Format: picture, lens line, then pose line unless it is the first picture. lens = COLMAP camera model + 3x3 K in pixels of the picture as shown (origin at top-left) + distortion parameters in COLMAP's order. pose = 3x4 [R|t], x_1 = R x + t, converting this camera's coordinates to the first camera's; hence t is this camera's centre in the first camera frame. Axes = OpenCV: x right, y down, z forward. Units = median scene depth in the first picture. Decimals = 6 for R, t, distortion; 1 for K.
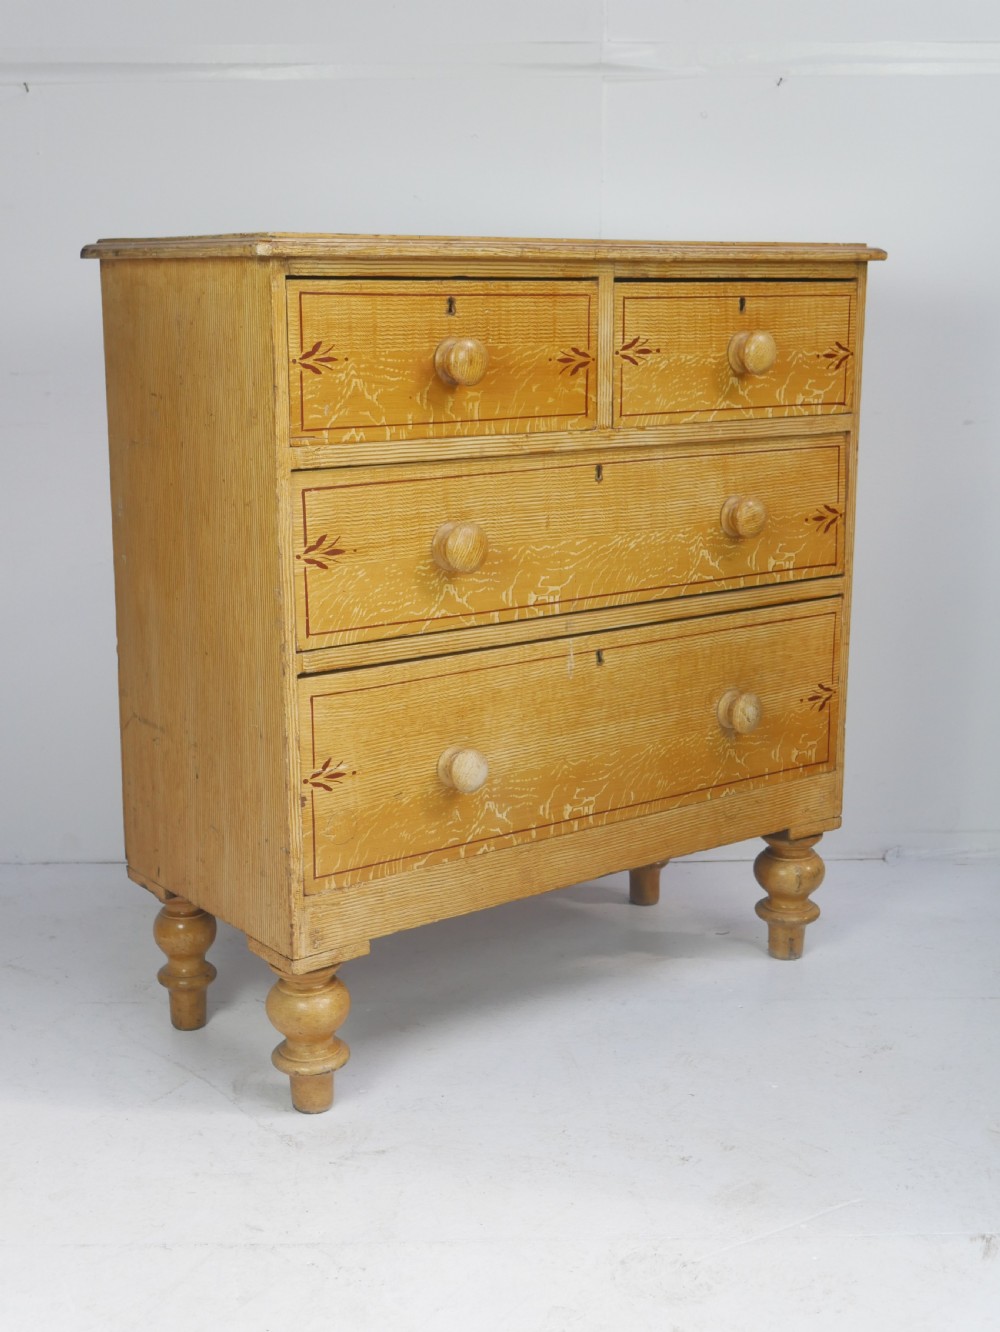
lens RADIAL K [[1792.8, 0, 570.5], [0, 1792.8, 712.0], [0, 0, 1]] dist [0.024192, -0.031023]
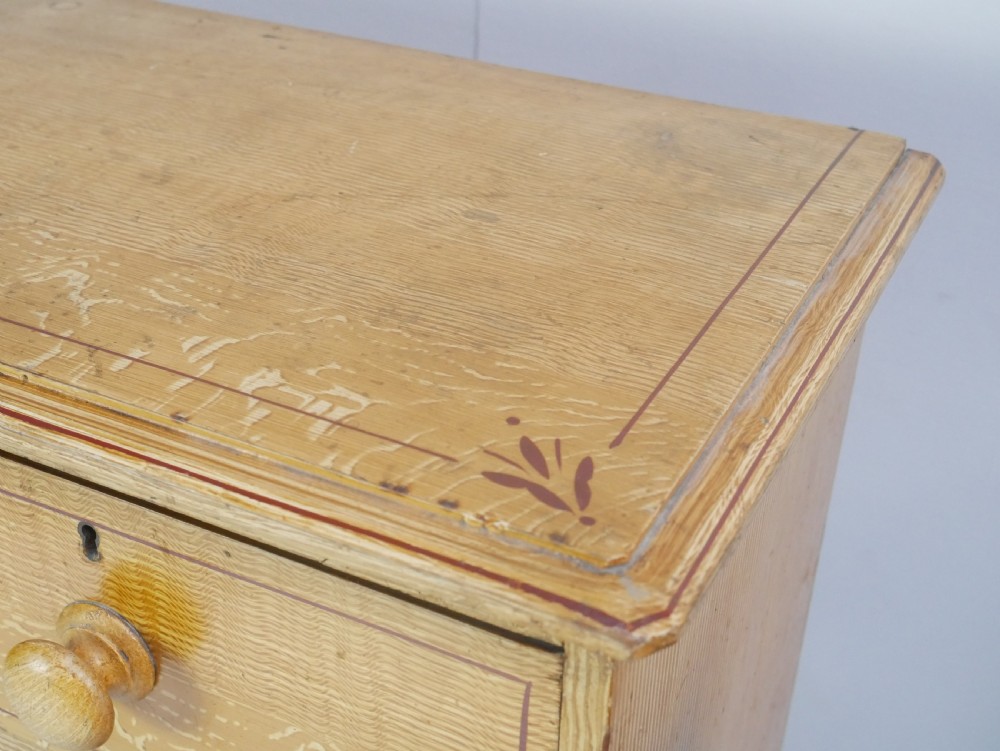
lens RADIAL K [[1345.9, 0, 489.5], [0, 1345.9, 397.0], [0, 0, 1]] dist [0.024192, -0.031023]
pose [[0.425784, 0.481936, -0.765798, 0.327012], [-0.252697, 0.876009, 0.410795, -0.399780], [0.868822, 0.018605, 0.494774, 1.019926]]
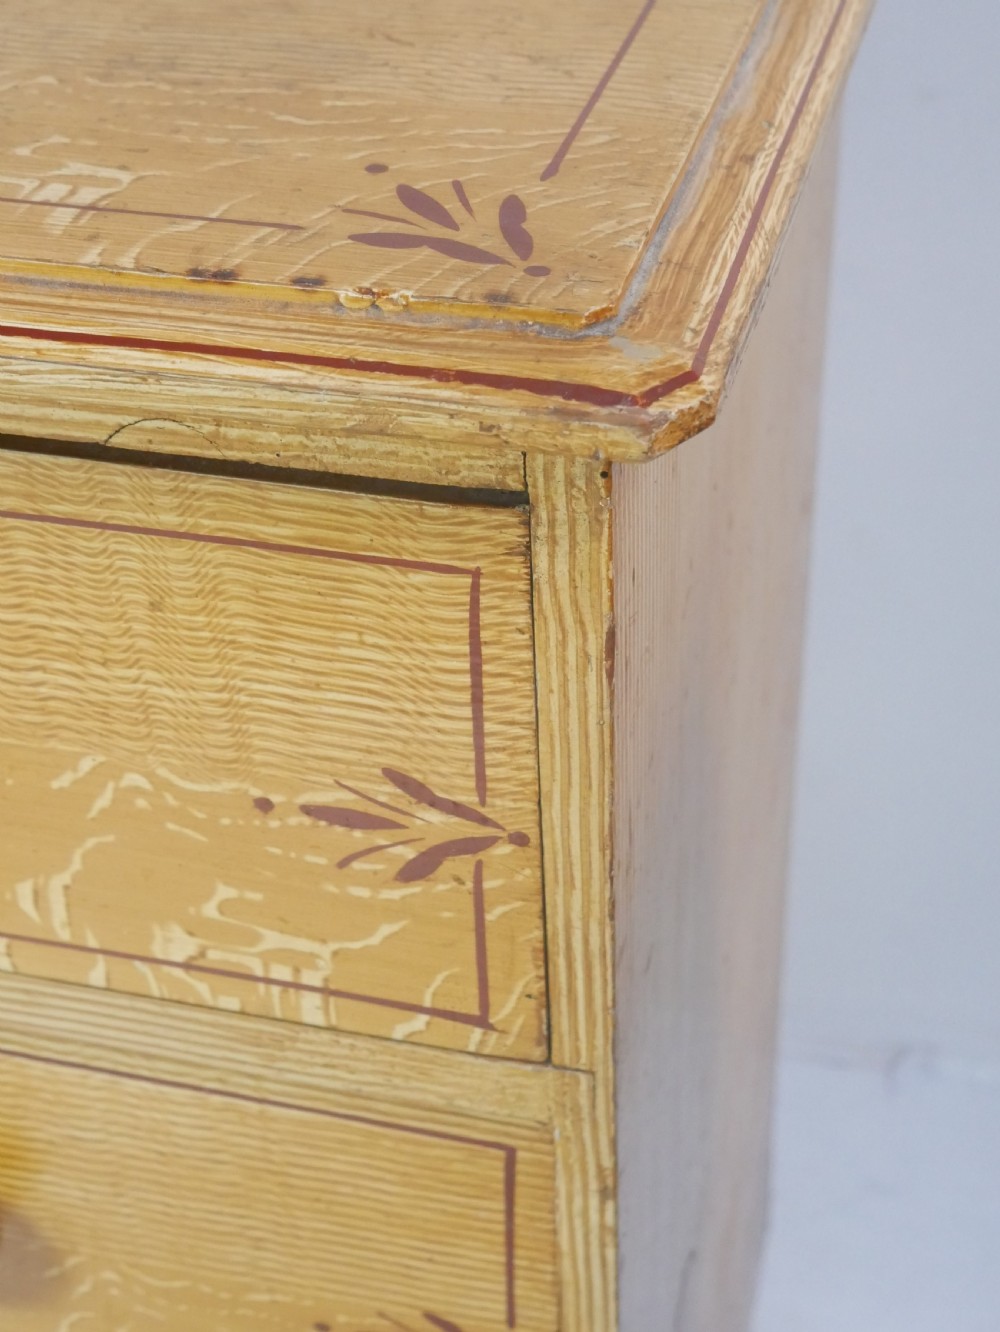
lens RADIAL K [[2123.8, 0, 500.4], [0, 2123.8, 698.1], [0, 0, 1]] dist [0.024900, -0.038220]
pose [[0.601909, 0.463322, -0.650414, 0.332396], [-0.170141, 0.870183, 0.462421, -0.357748], [0.780229, -0.167674, 0.602601, 1.003822]]
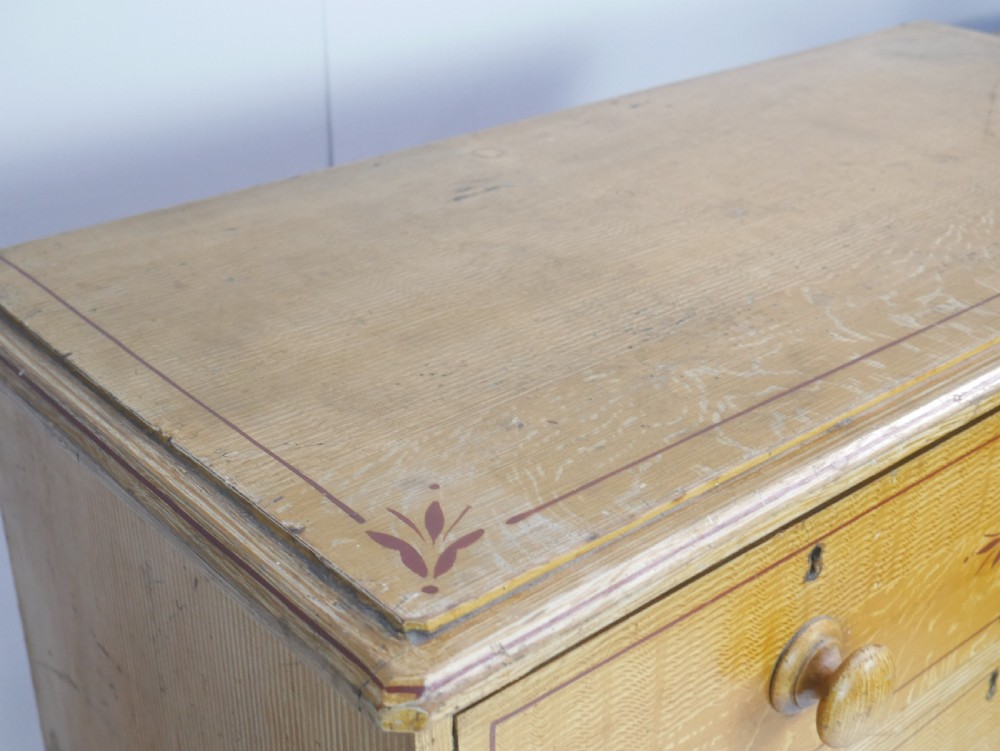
lens RADIAL K [[1357.1, 0, 500.2], [0, 1357.1, 413.8], [0, 0, 1]] dist [0.013449, -0.005725]
pose [[0.998916, -0.022945, 0.040500, -0.143123], [0.012573, 0.970728, 0.239853, -0.319520], [-0.044818, -0.239084, 0.969964, 0.674262]]
